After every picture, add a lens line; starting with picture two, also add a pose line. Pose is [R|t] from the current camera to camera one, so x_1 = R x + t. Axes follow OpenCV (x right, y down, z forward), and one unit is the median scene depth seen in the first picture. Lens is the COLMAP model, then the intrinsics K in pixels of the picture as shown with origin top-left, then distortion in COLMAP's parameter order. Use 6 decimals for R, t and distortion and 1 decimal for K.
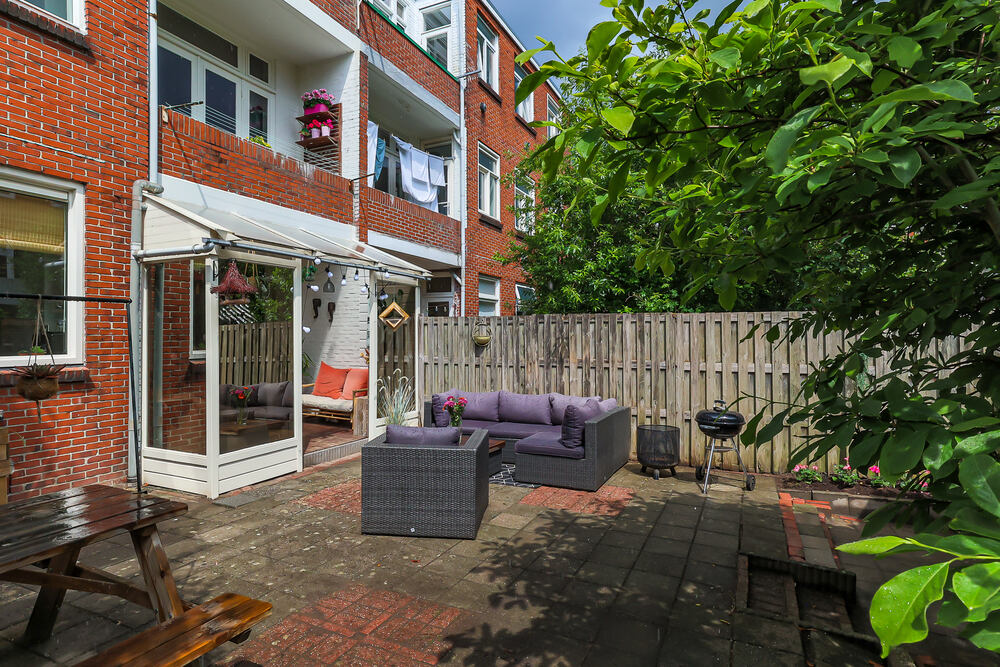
lens RADIAL K [[517.2, 0, 500.0], [0, 517.2, 333.5], [0, 0, 1]] dist [0.042868, 0.000286]
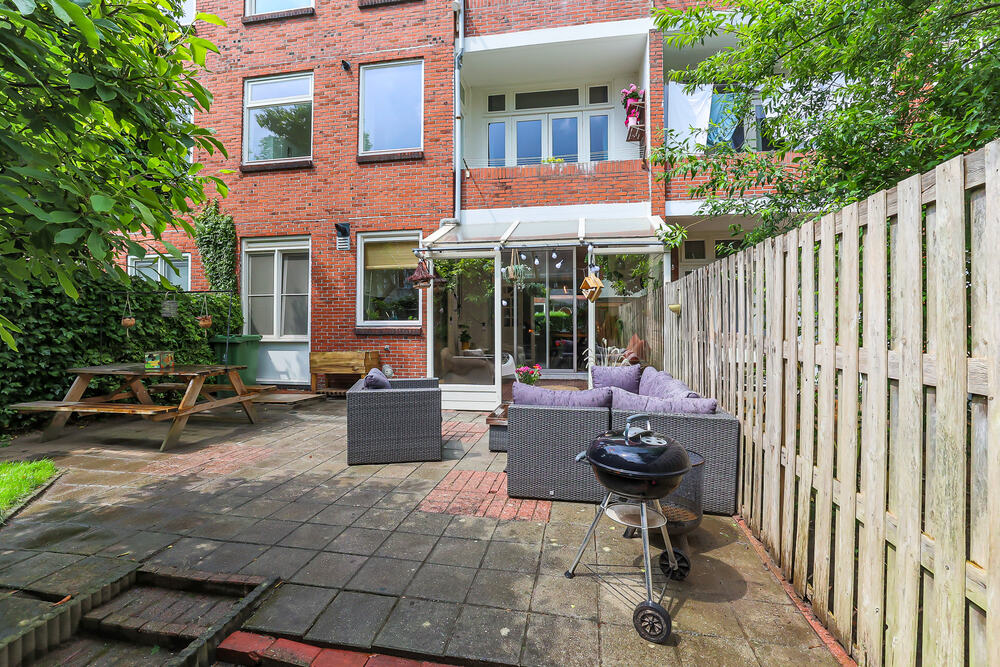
lens RADIAL K [[454.5, 0, 500.0], [0, 454.5, 333.5], [0, 0, 1]] dist [-0.002381, -0.000113]
pose [[0.264630, 0.010187, -0.964296, 0.930679], [-0.007799, 0.999934, 0.008423, 0.076063], [0.964319, 0.005292, 0.264692, 0.949178]]
